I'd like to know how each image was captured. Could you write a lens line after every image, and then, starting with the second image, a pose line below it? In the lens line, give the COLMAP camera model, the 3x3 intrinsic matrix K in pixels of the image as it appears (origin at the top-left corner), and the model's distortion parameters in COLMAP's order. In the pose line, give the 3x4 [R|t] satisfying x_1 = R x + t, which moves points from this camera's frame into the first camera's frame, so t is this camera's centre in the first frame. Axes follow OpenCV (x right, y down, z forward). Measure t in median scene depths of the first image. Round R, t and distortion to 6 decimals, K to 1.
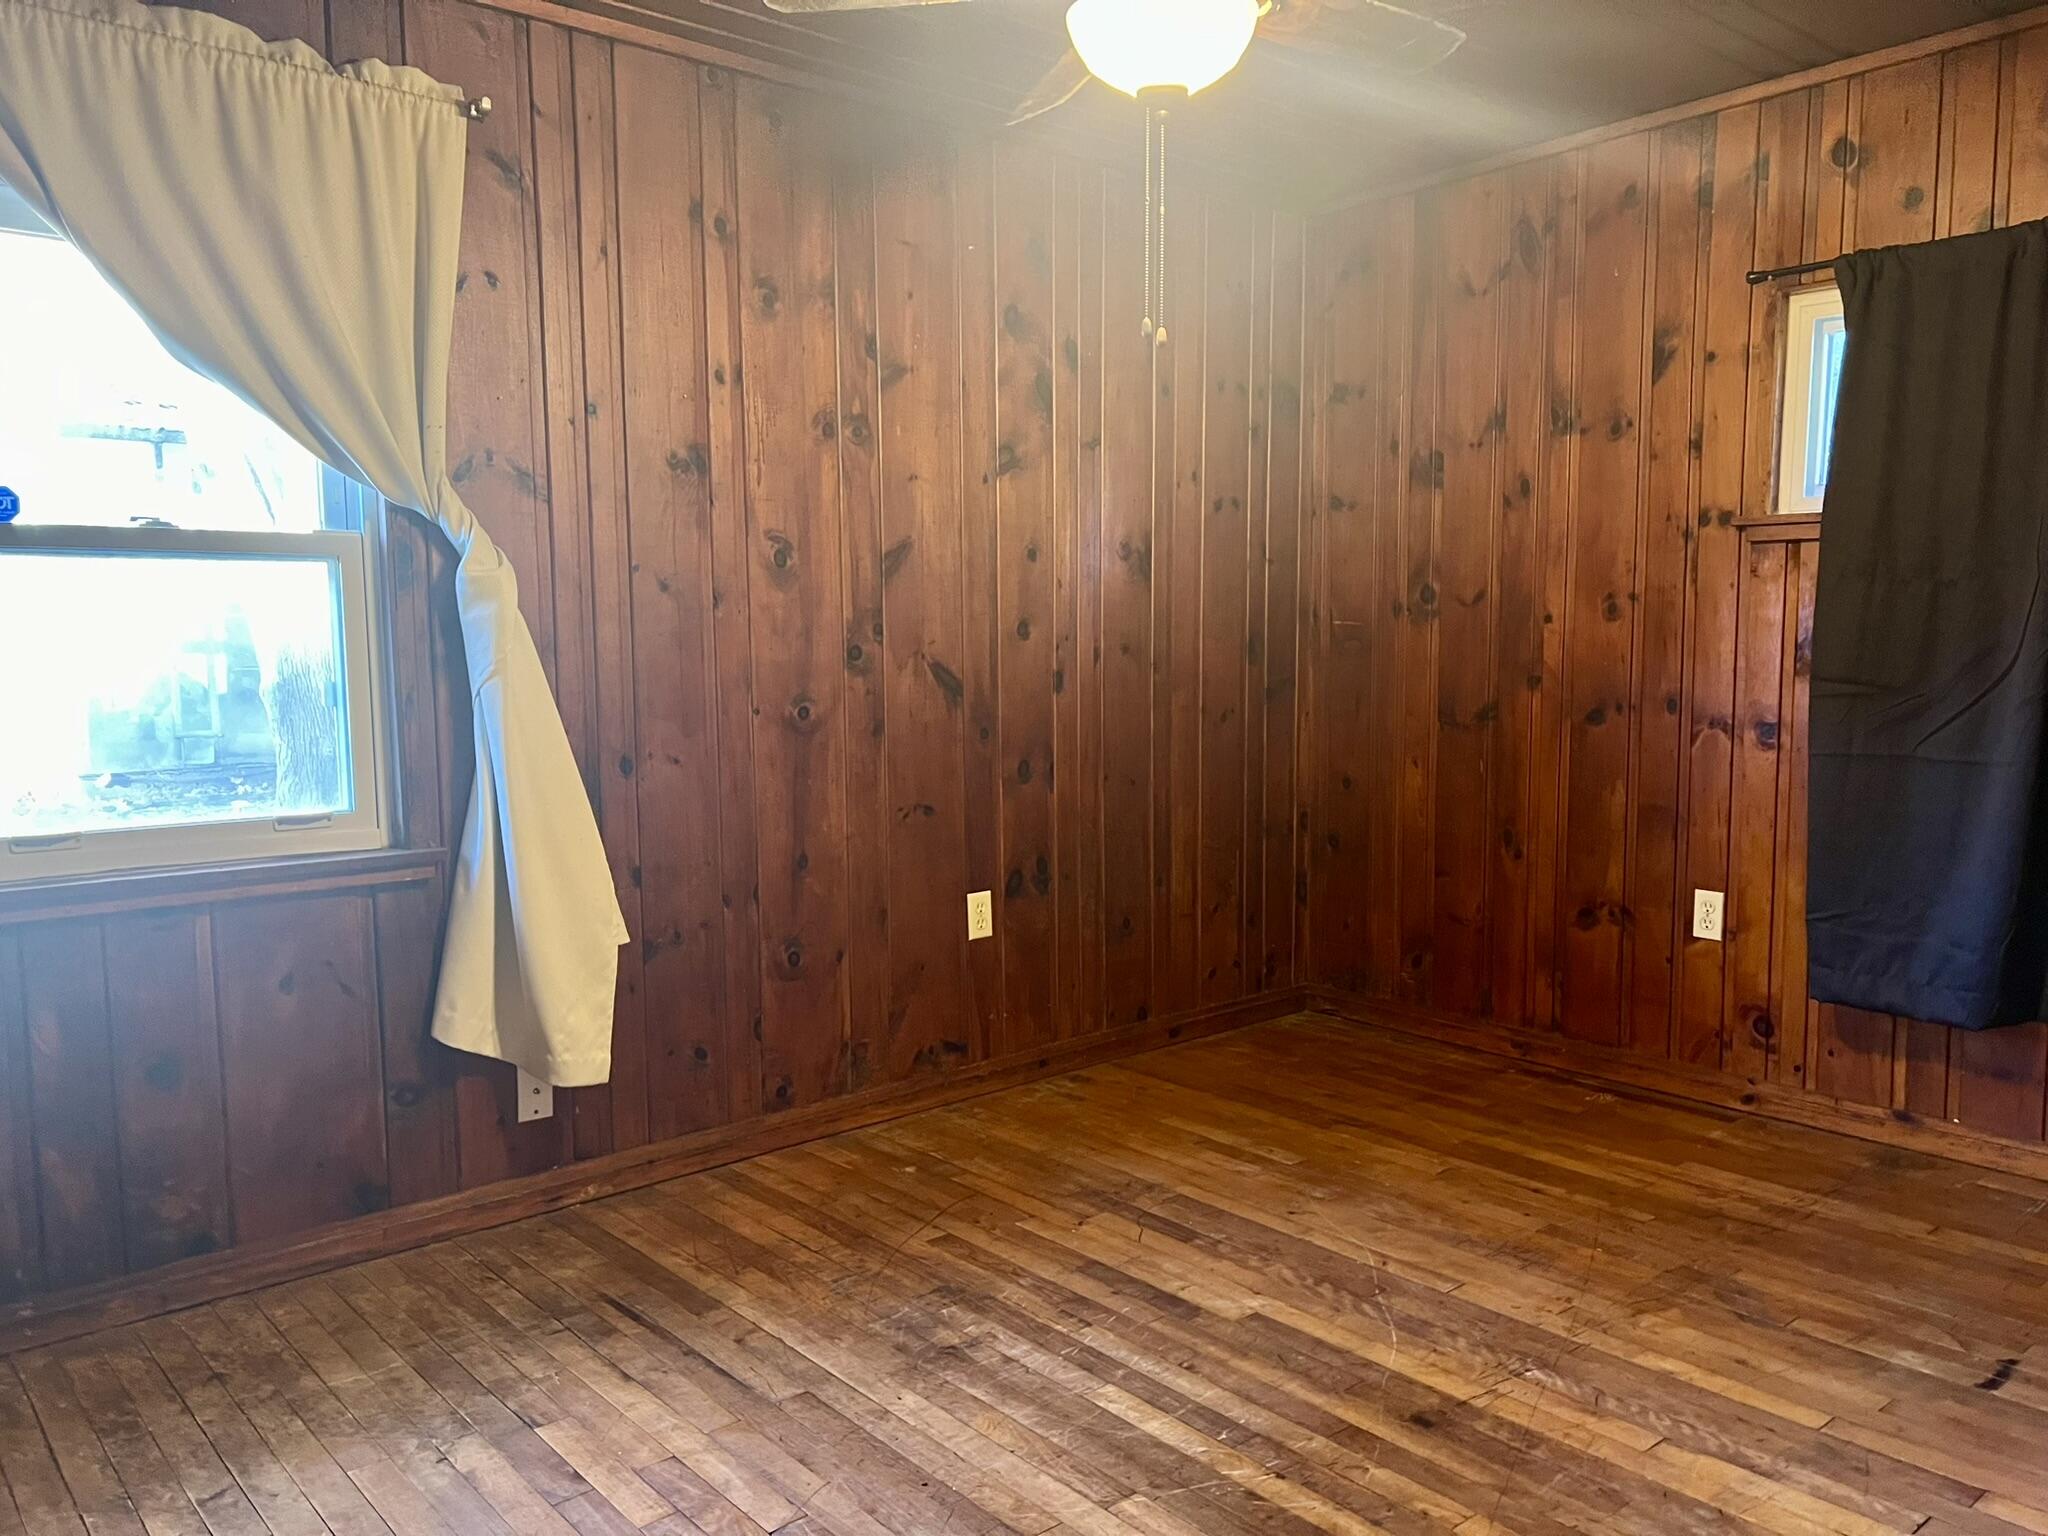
lens RADIAL K [[1535.8, 0, 1040.8], [0, 1535.8, 754.6], [0, 0, 1]] dist [0.066001, -0.069751]
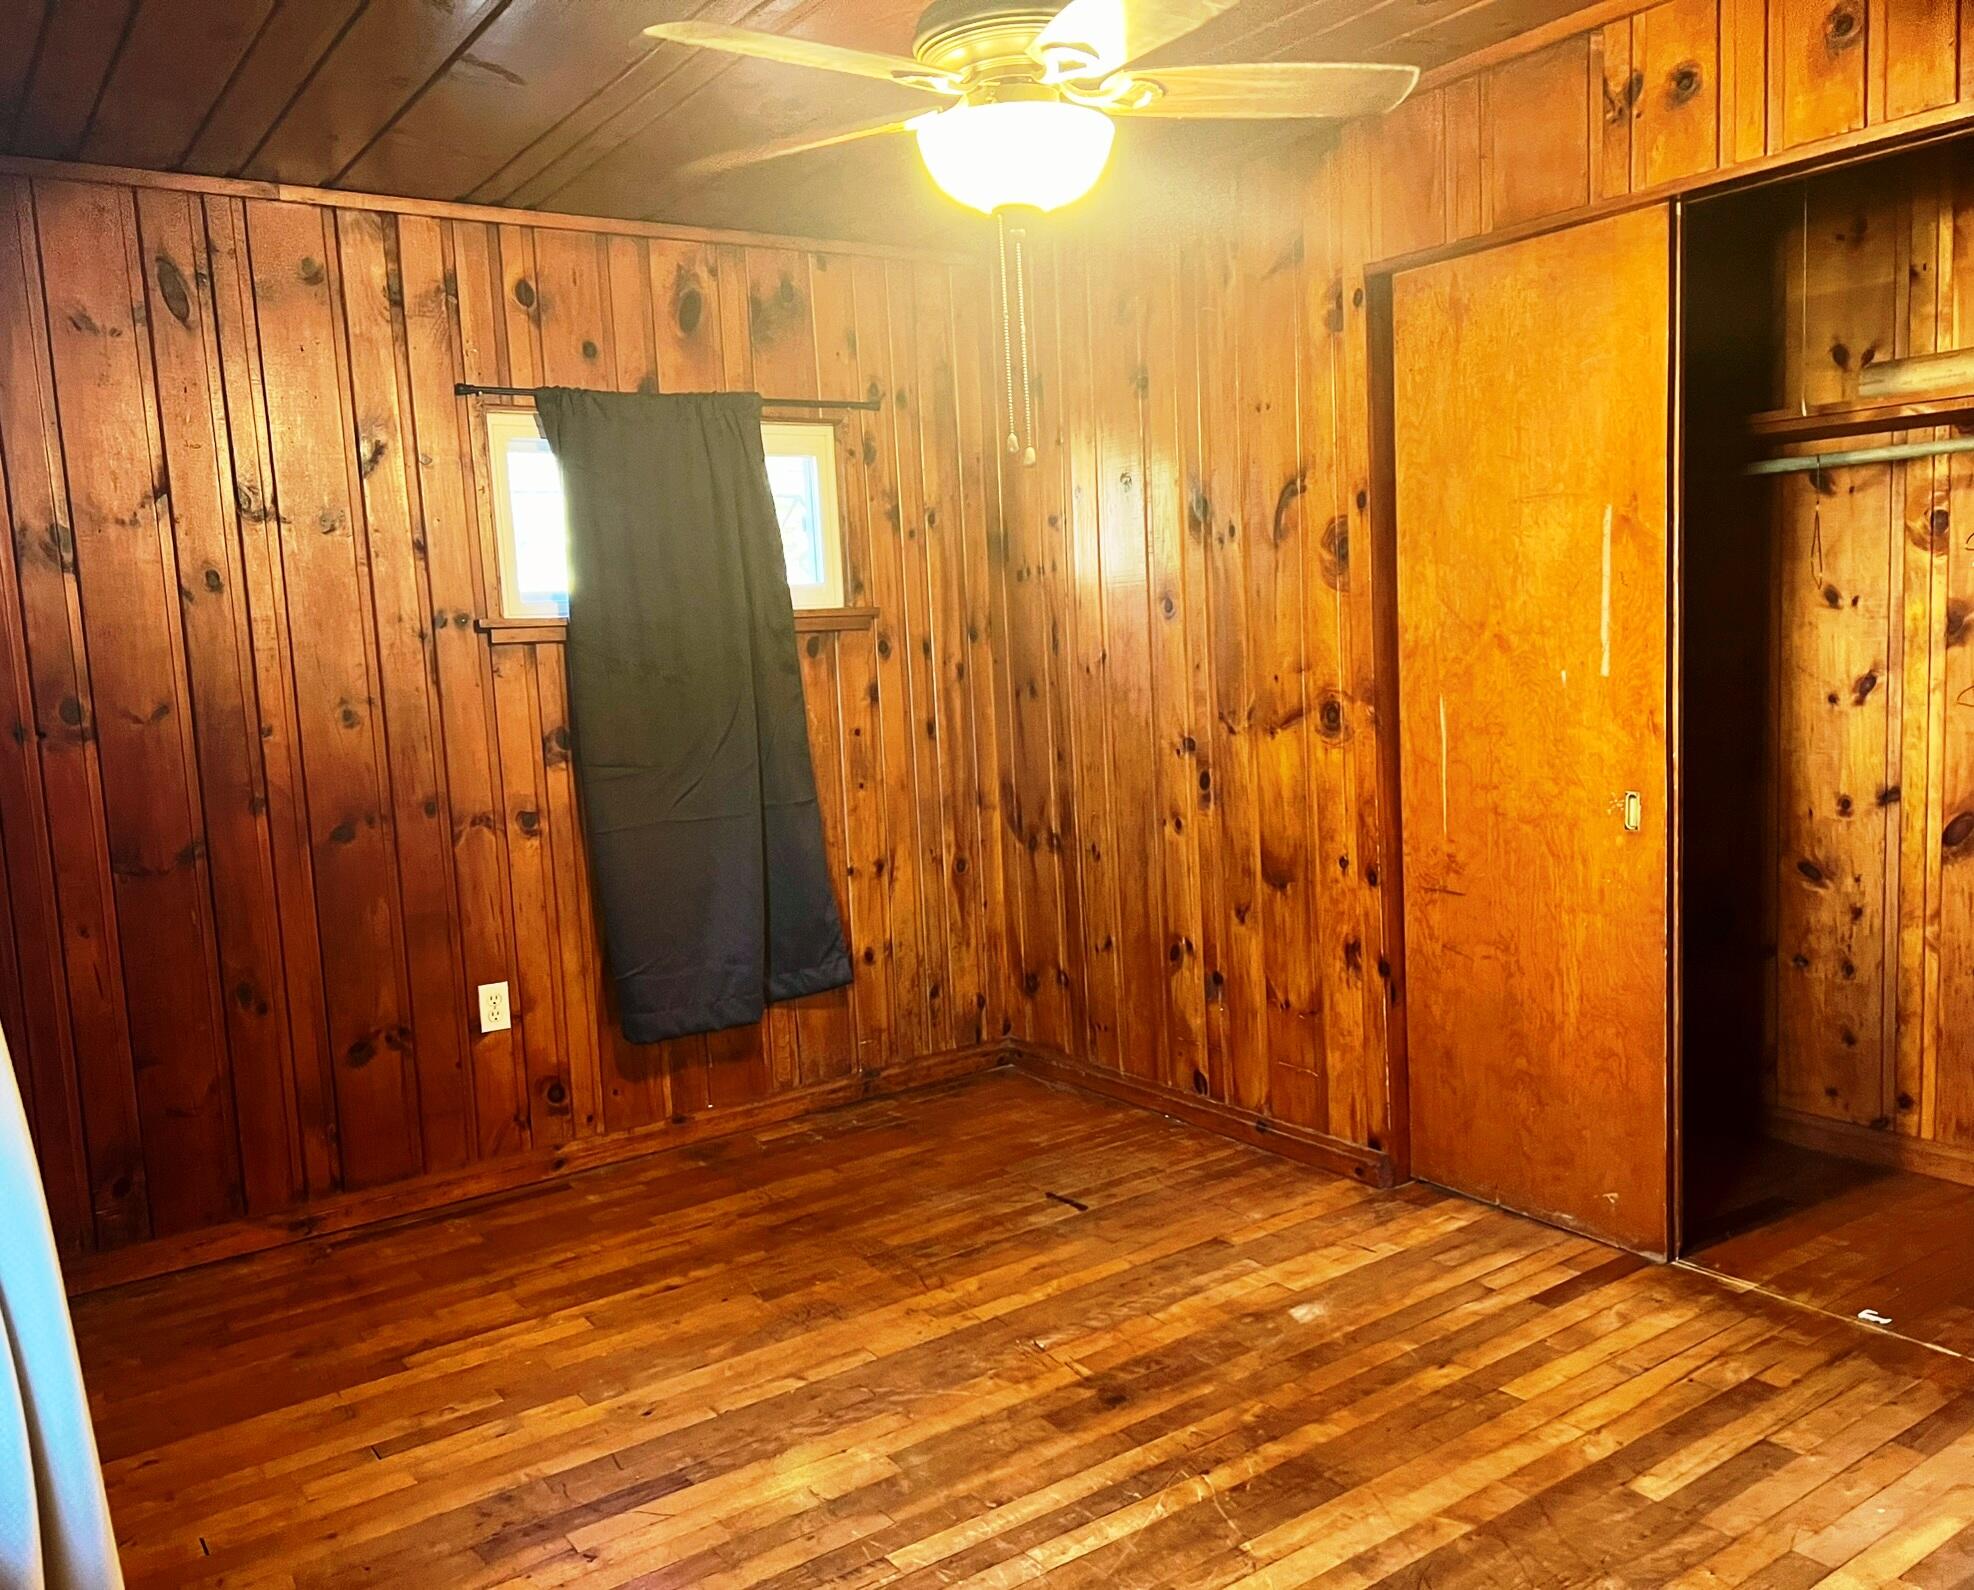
lens RADIAL K [[1605.4, 0, 935.8], [0, 1605.4, 782.7], [0, 0, 1]] dist [0.071881, -0.075920]
pose [[0.126557, -0.098567, 0.987050, -0.615046], [0.131263, 0.987965, 0.081829, -0.098962], [-0.983236, 0.119207, 0.137972, 0.596030]]
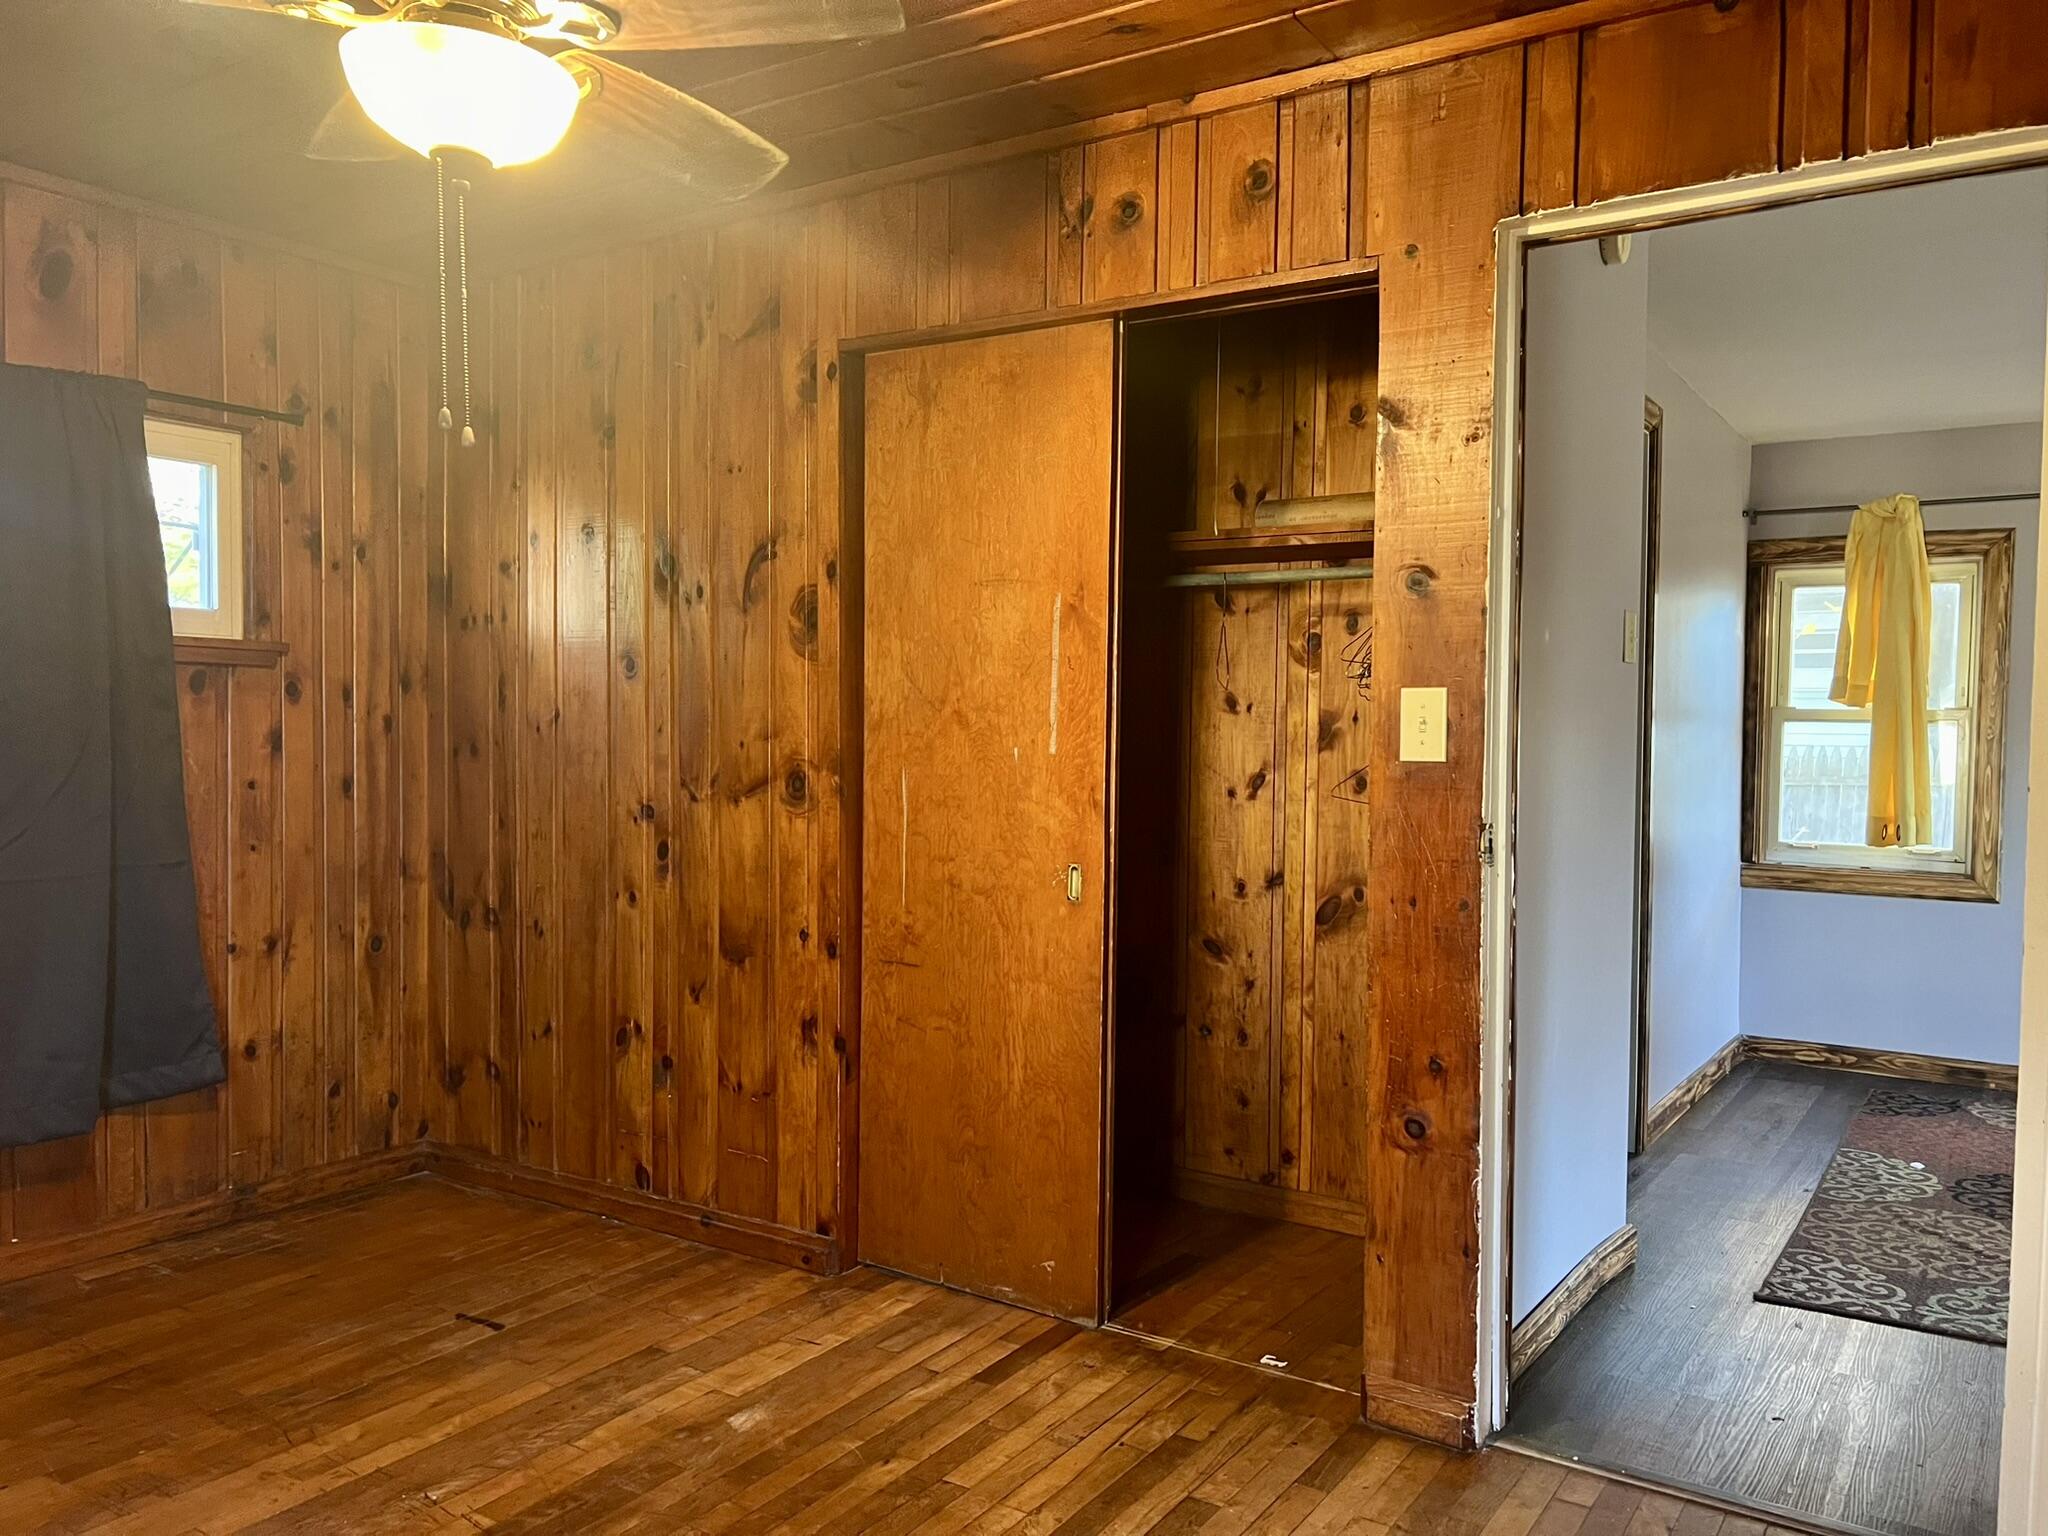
lens RADIAL K [[1535.8, 0, 1027.2], [0, 1535.8, 778.9], [0, 0, 1]] dist [0.066001, -0.069751]
pose [[-0.263051, -0.026935, 0.964406, -0.520515], [0.069829, 0.996457, 0.046877, -0.059727], [-0.962252, 0.079674, -0.260238, 0.595160]]
